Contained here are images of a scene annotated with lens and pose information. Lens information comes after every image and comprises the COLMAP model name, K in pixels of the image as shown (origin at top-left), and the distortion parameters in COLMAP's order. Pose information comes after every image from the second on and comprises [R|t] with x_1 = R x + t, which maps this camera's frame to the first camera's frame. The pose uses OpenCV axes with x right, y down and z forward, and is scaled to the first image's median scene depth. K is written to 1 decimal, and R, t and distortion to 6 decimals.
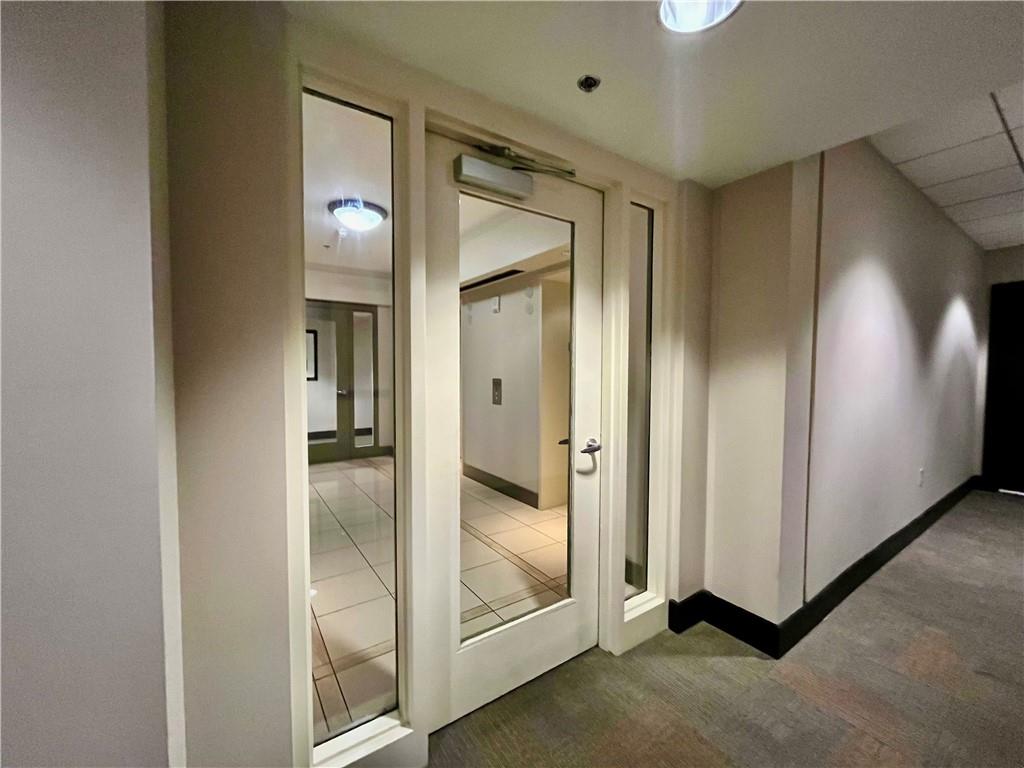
lens RADIAL K [[415.8, 0, 512.3], [0, 415.8, 383.7], [0, 0, 1]] dist [-0.001497, -0.000477]
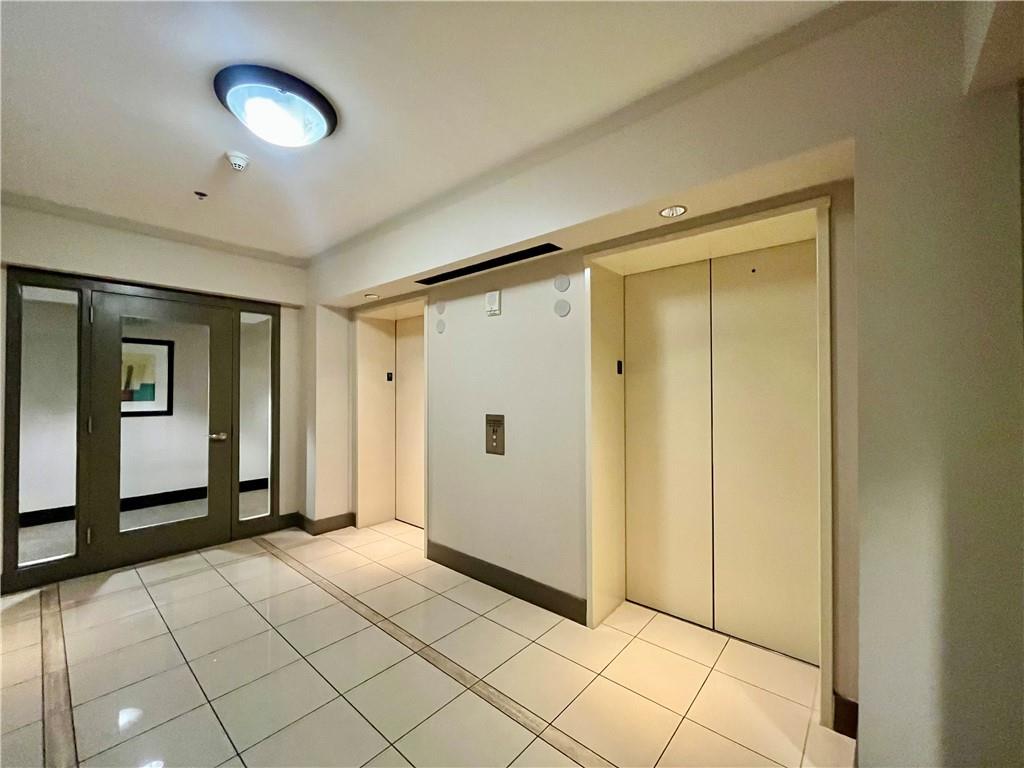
lens RADIAL K [[415.8, 0, 512.0], [0, 415.8, 385.4], [0, 0, 1]] dist [-0.001497, -0.000477]
pose [[0.969522, -0.008170, 0.244869, -0.171428], [0.018865, 0.998966, -0.041362, -0.030998], [-0.244278, 0.044720, 0.968673, 0.352183]]
